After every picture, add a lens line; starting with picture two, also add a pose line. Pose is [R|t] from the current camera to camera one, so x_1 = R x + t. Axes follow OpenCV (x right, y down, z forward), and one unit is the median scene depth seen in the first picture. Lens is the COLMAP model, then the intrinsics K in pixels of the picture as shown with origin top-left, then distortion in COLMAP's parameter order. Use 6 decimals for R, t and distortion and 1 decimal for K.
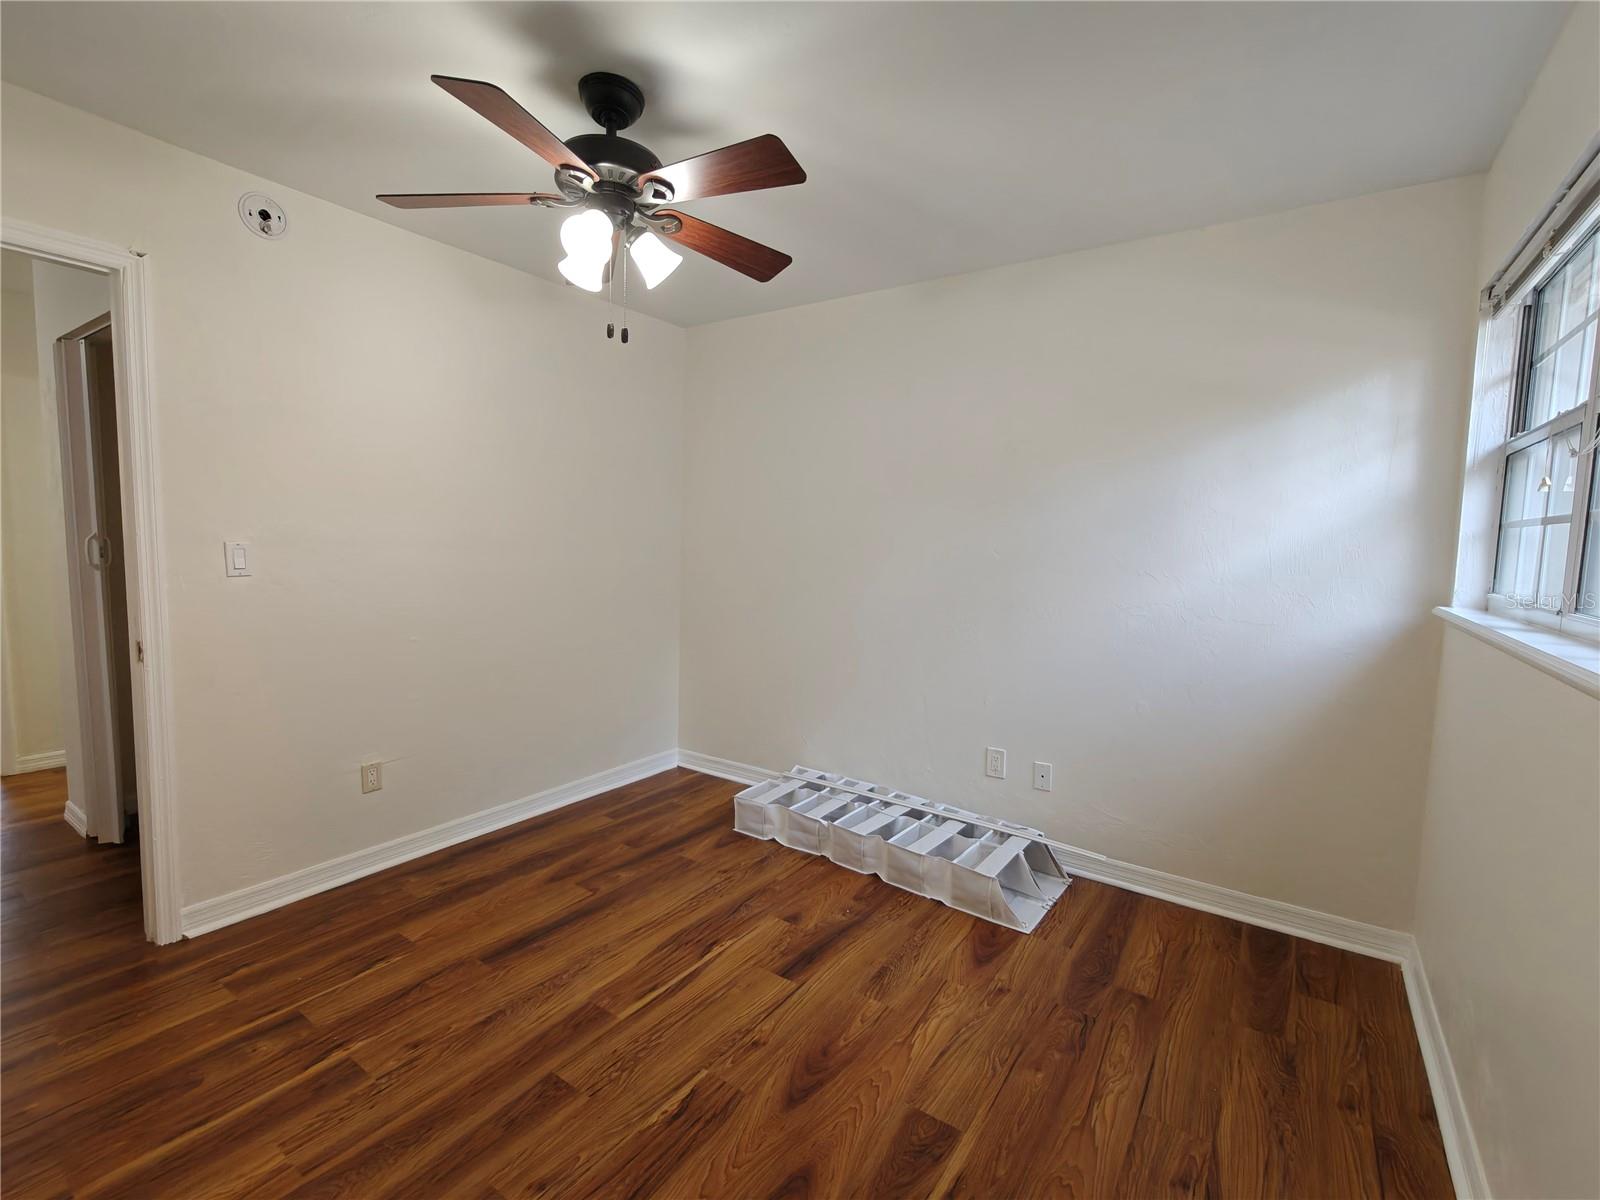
lens RADIAL K [[716.1, 0, 802.4], [0, 716.1, 599.5], [0, 0, 1]] dist [0.000398, -0.000392]
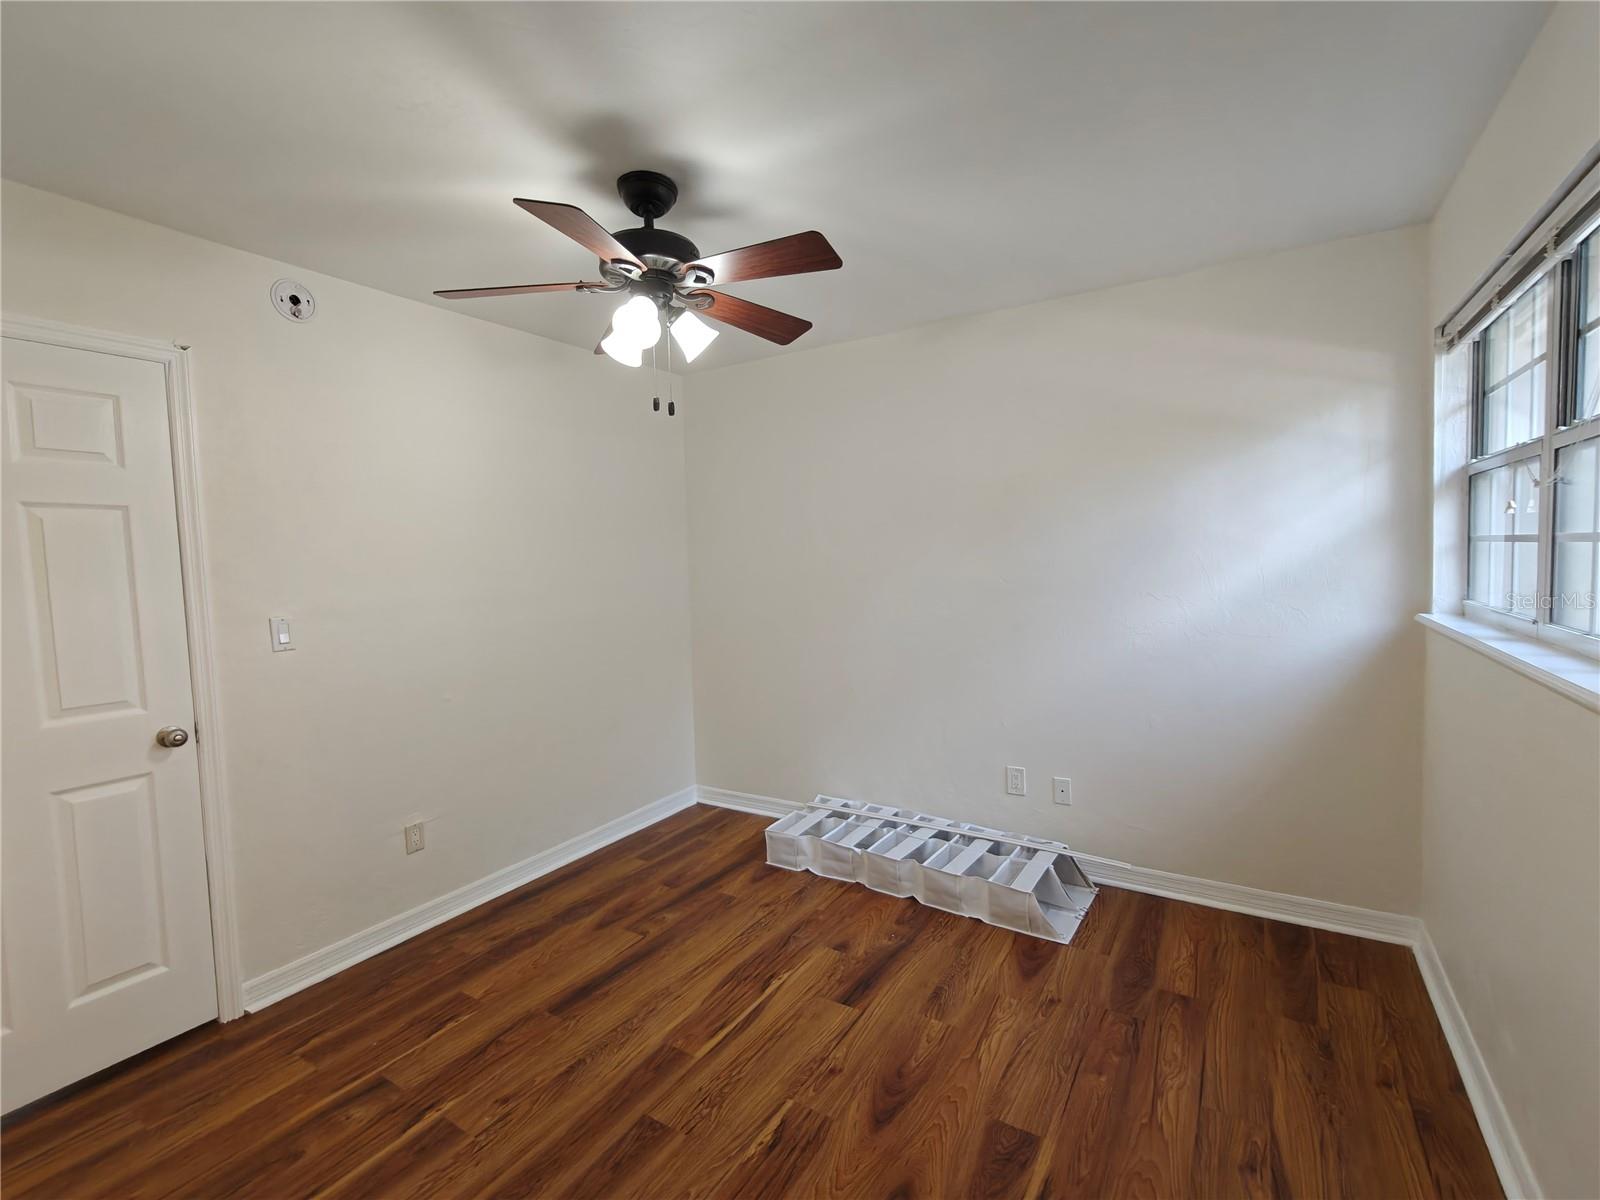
lens RADIAL K [[719.5, 0, 801.4], [0, 719.5, 596.6], [0, 0, 1]] dist [0.000804, 0.000002]
pose [[0.997558, -0.056882, 0.040530, -0.102976], [0.058075, 0.997894, -0.028890, -0.041206], [-0.038802, 0.031173, 0.998761, -0.066402]]
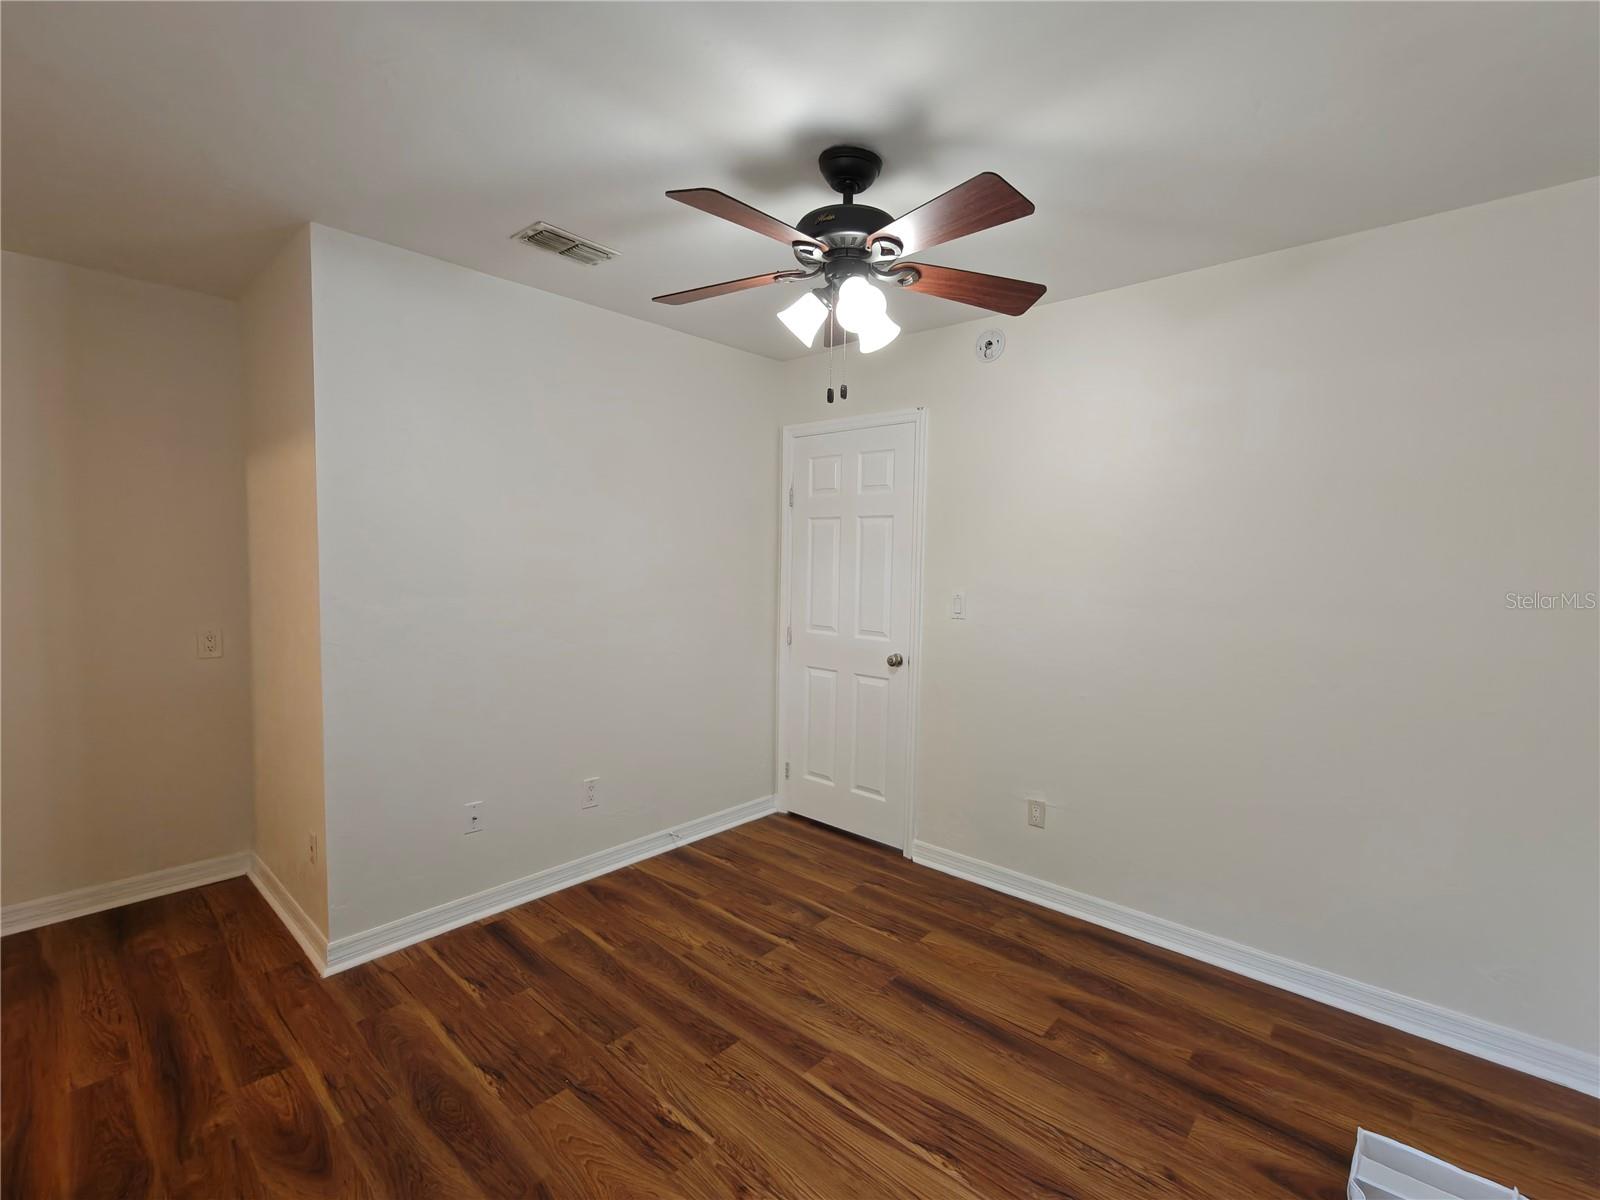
lens RADIAL K [[716.1, 0, 802.4], [0, 716.1, 599.5], [0, 0, 1]] dist [0.000398, -0.000392]
pose [[-0.124116, 0.030718, -0.991792, 0.677318], [-0.107142, 0.993262, 0.044171, -0.111091], [0.986466, 0.111744, -0.119988, 0.988726]]
